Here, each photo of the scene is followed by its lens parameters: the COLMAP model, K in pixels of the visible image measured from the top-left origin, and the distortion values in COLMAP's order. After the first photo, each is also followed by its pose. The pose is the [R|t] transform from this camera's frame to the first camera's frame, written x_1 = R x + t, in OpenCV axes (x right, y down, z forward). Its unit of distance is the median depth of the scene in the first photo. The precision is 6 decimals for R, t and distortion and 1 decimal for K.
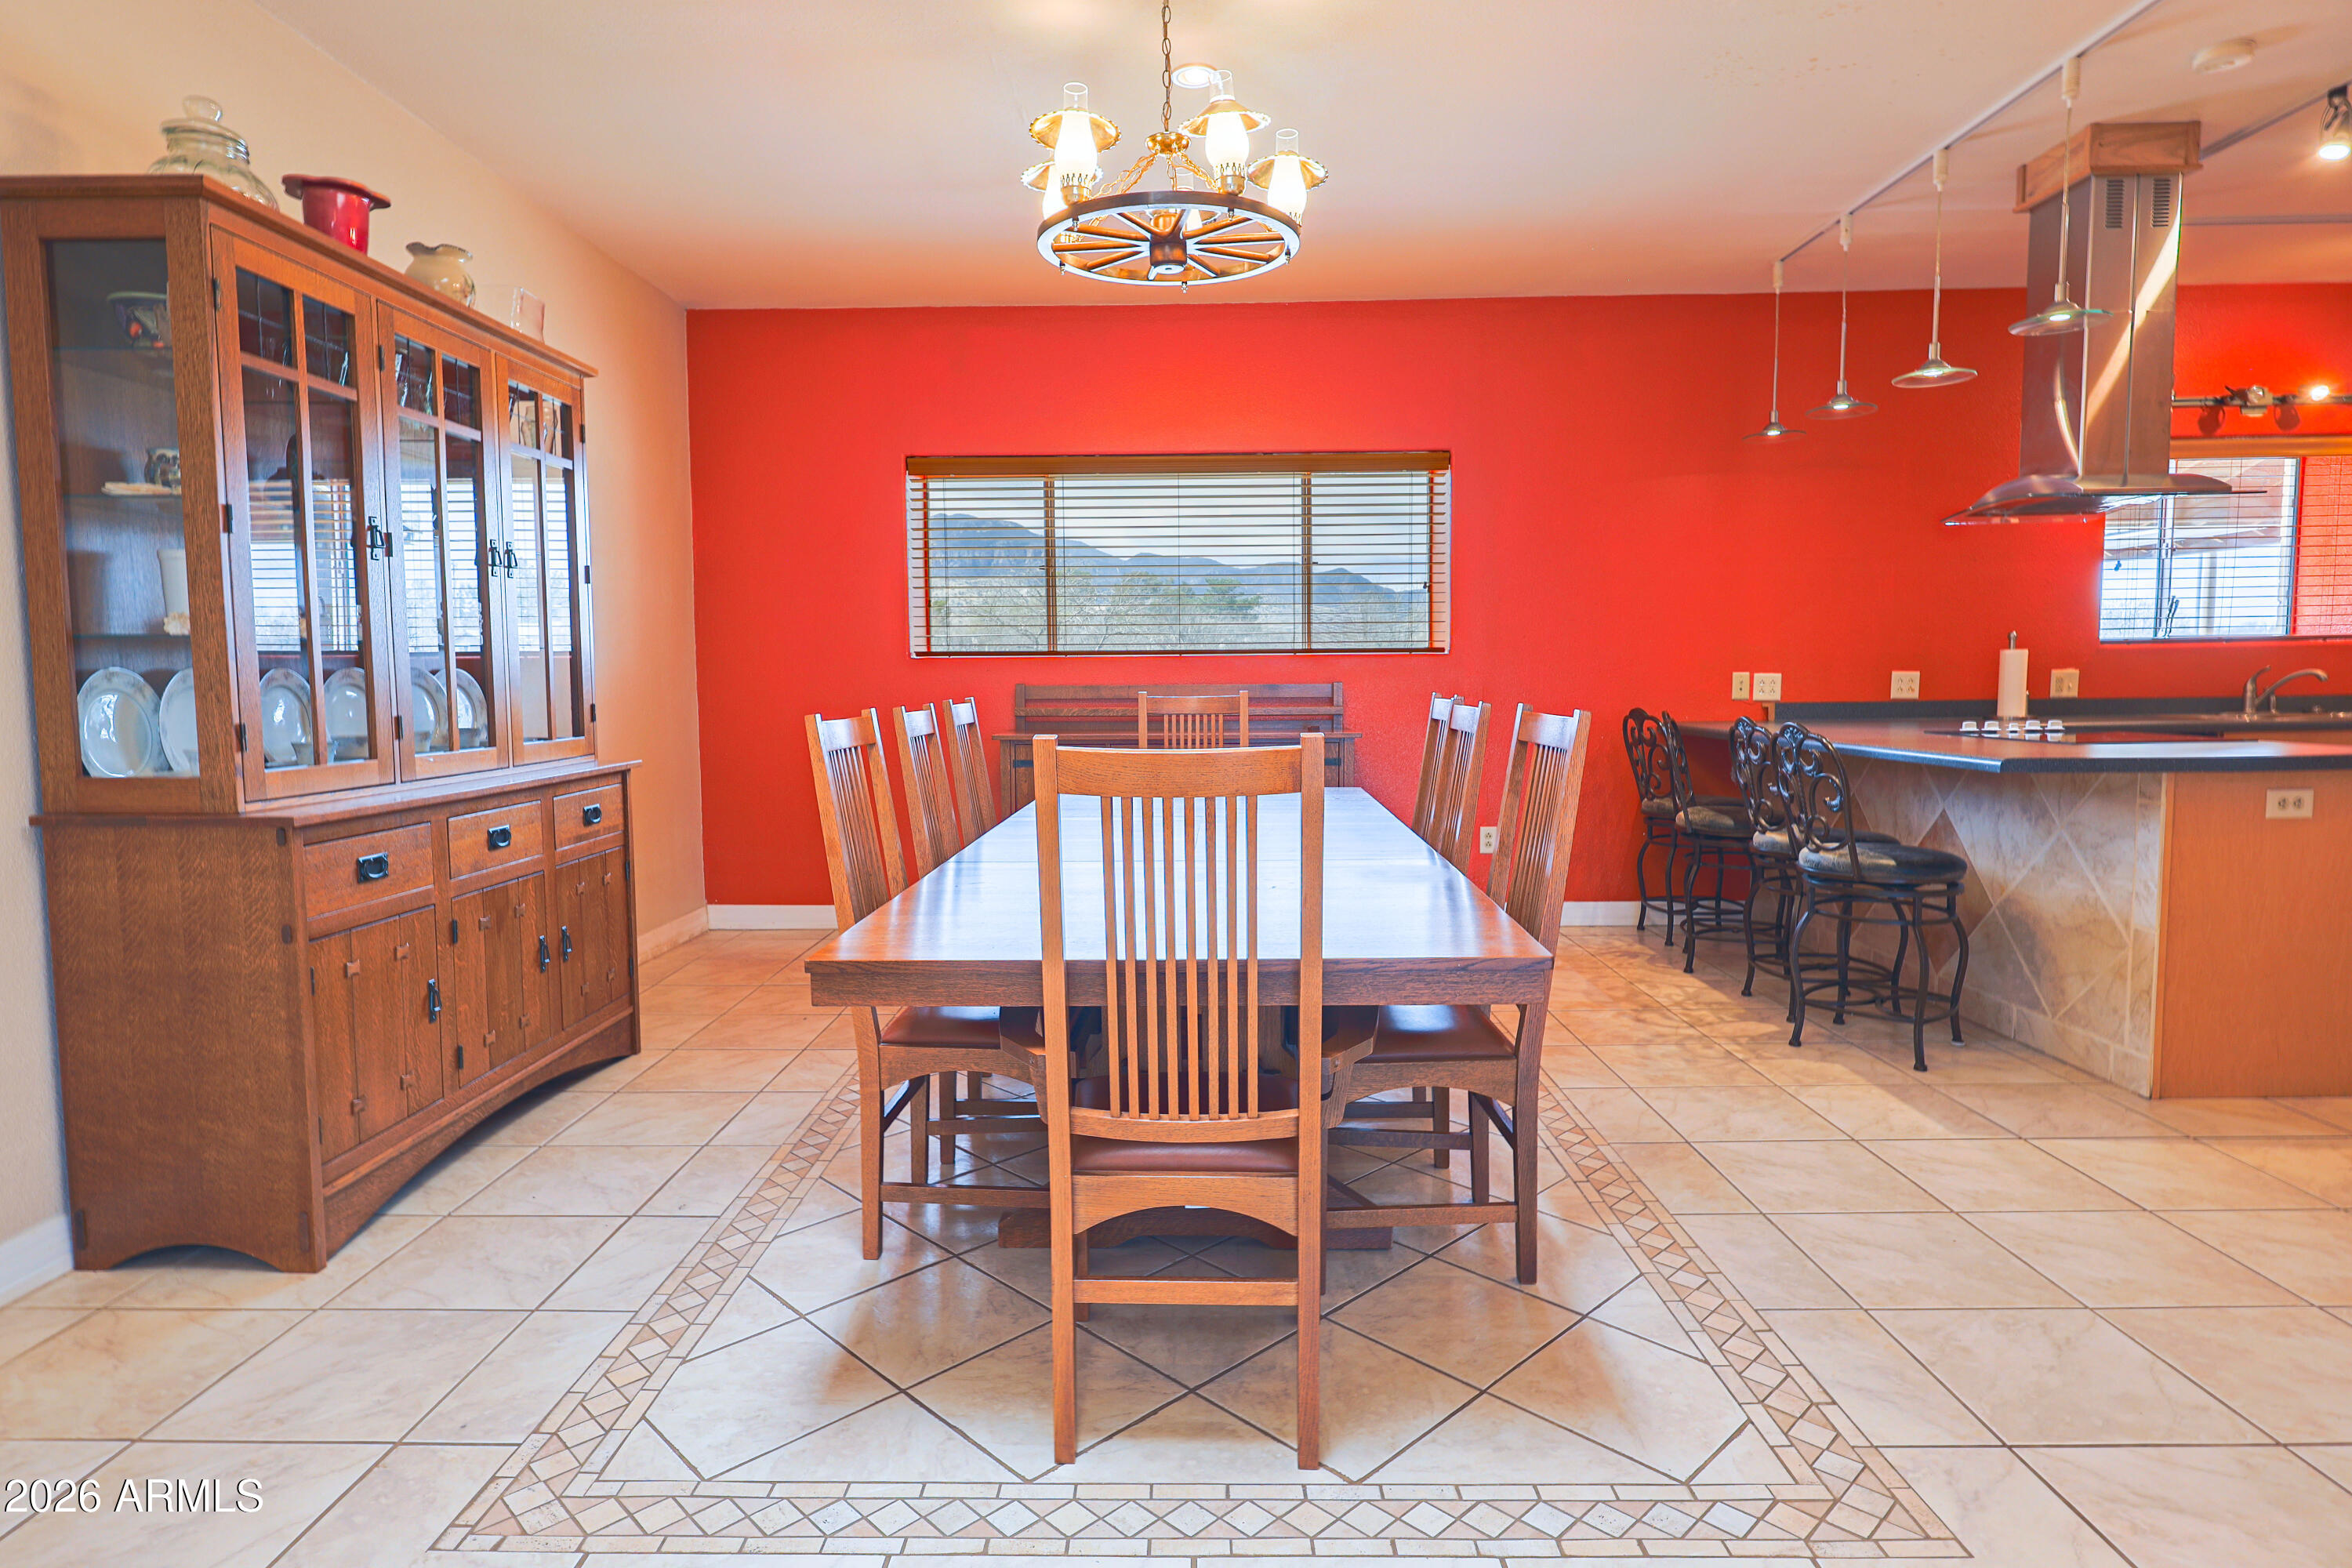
lens RADIAL K [[1268.5, 0, 1168.6], [0, 1268.5, 768.2], [0, 0, 1]] dist [-0.002061, 0.000095]
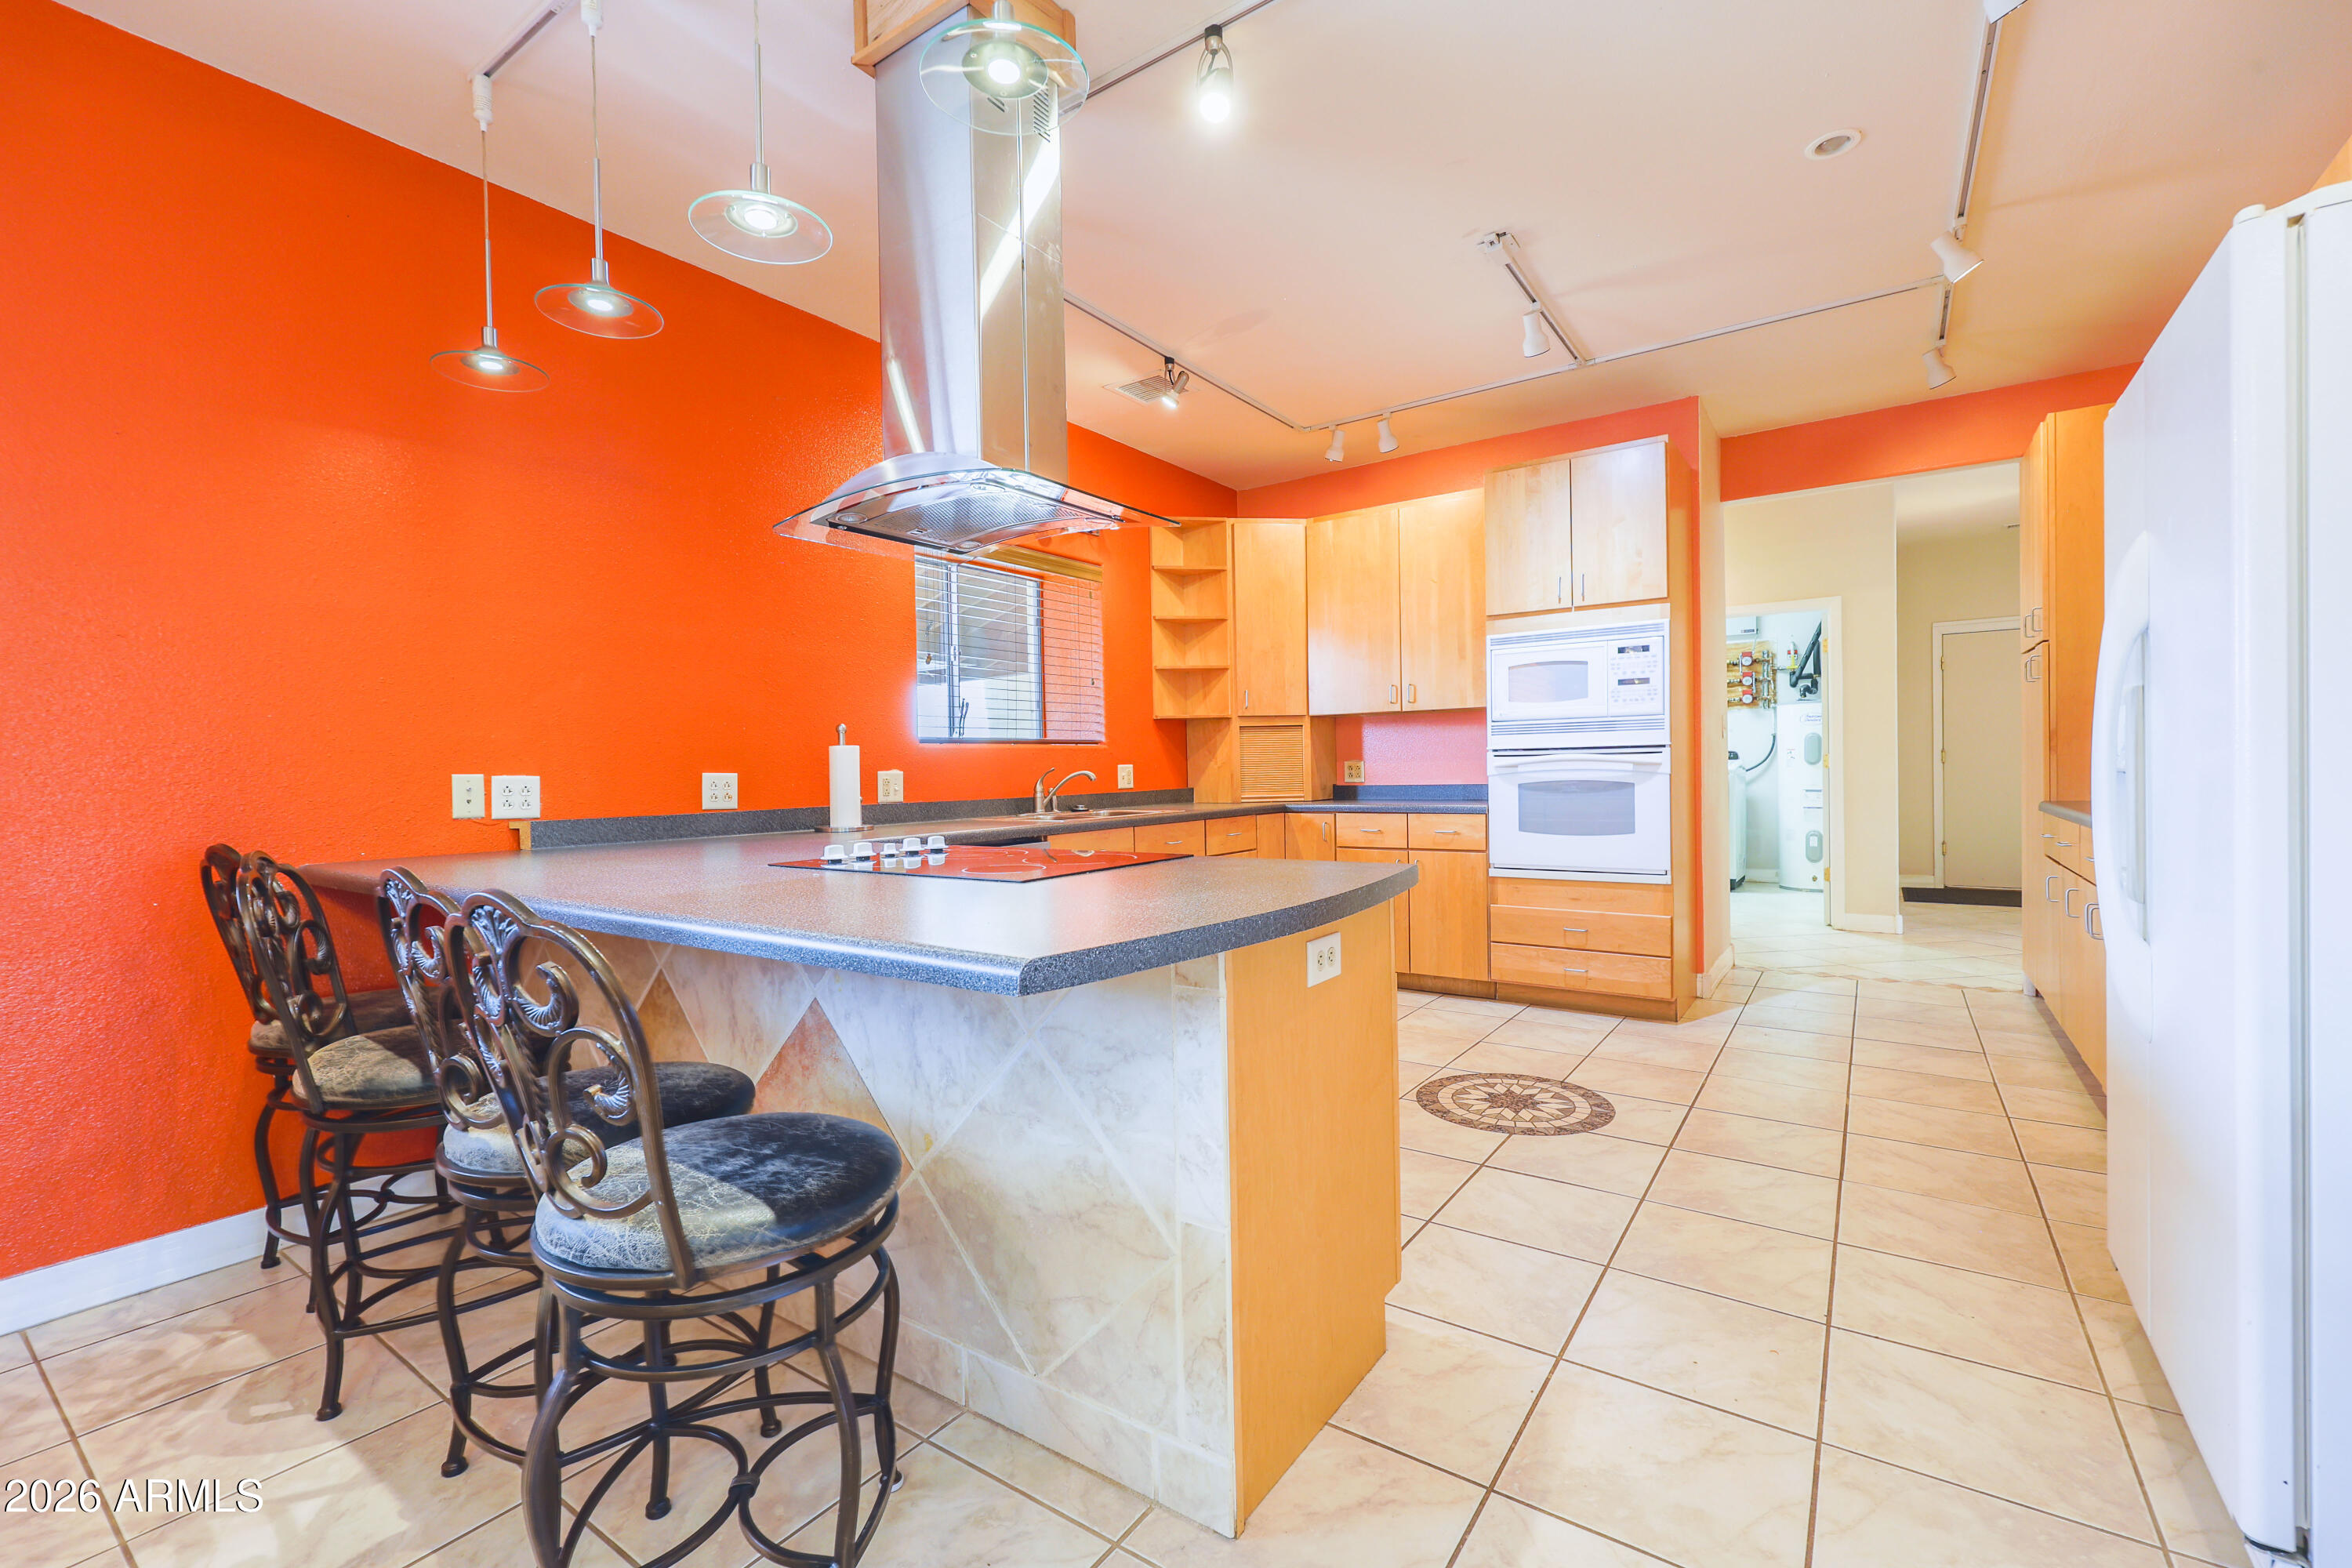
lens RADIAL K [[1006.7, 0, 1181.9], [0, 1006.7, 792.4], [0, 0, 1]] dist [0.004610, -0.000254]
pose [[0.558722, -0.018697, 0.829144, 0.394266], [0.074227, 0.996861, -0.027538, -0.046170], [-0.826026, 0.076931, 0.558357, 0.725287]]
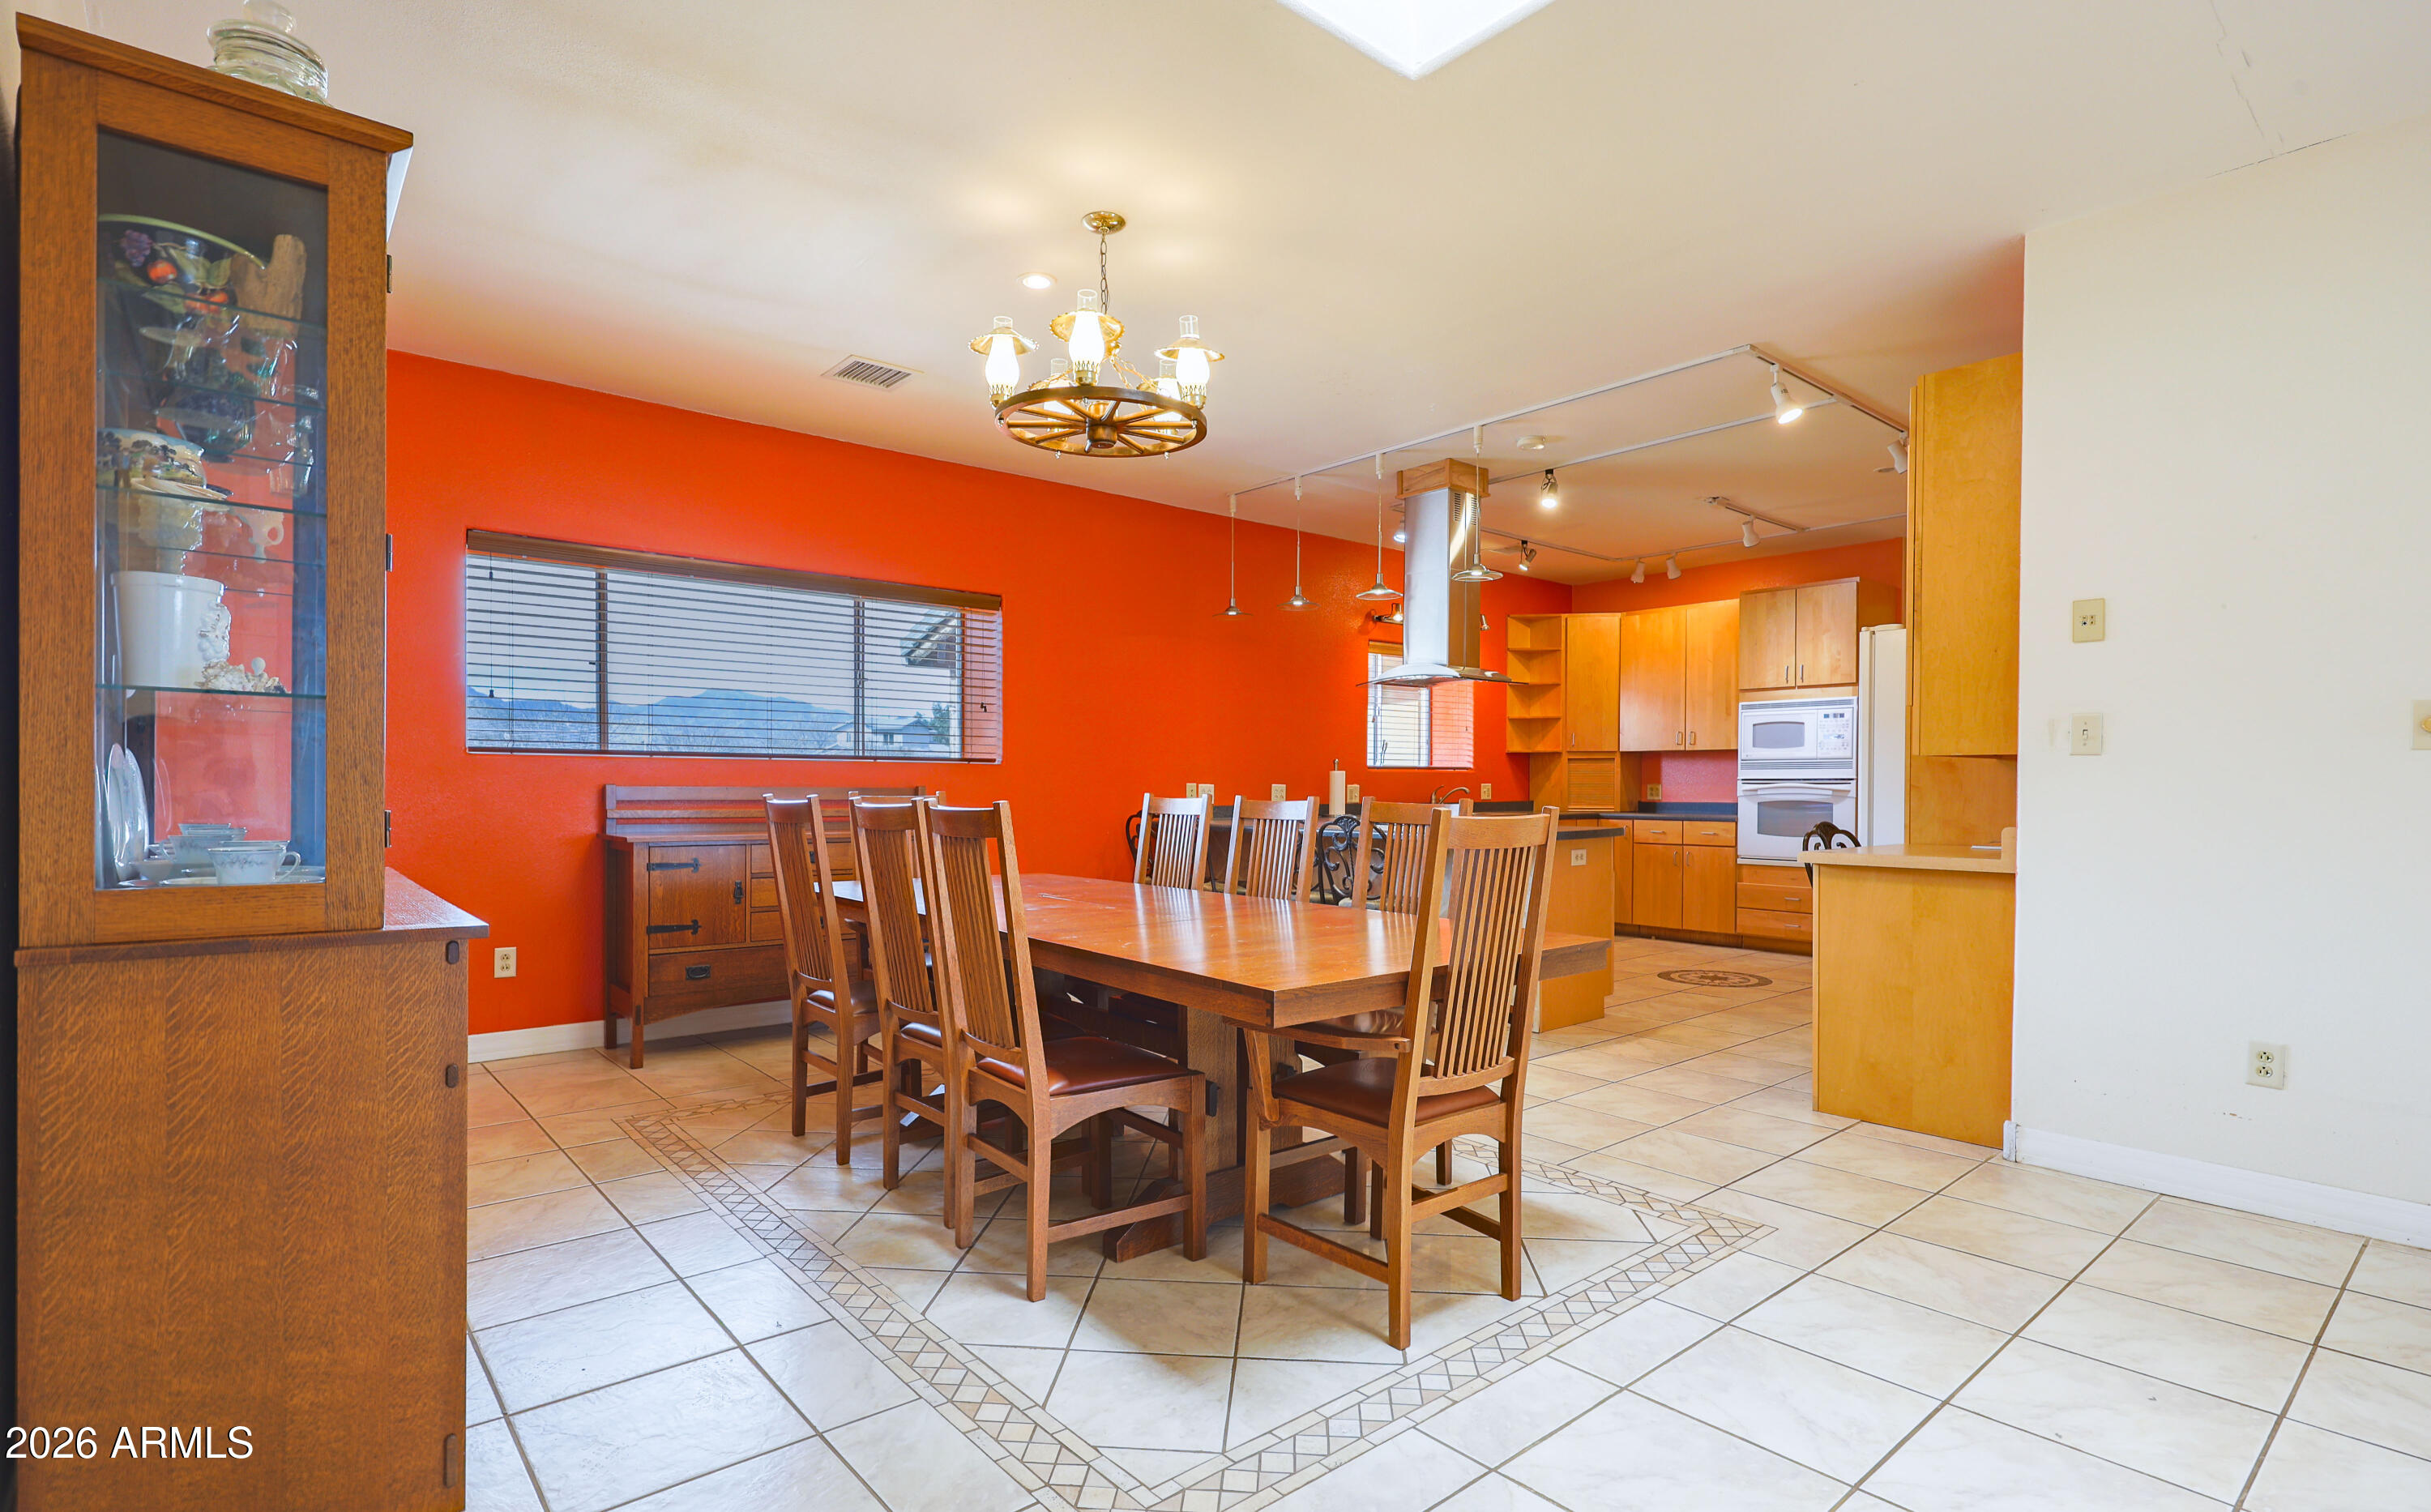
lens RADIAL K [[1164.4, 0, 1218.6], [0, 1164.4, 794.7], [0, 0, 1]] dist [0.001261, -0.001836]
pose [[0.749641, 0.007674, 0.661800, -0.572136], [0.038086, 0.997776, -0.054711, 0.009159], [-0.660748, 0.066219, 0.747681, 0.085870]]
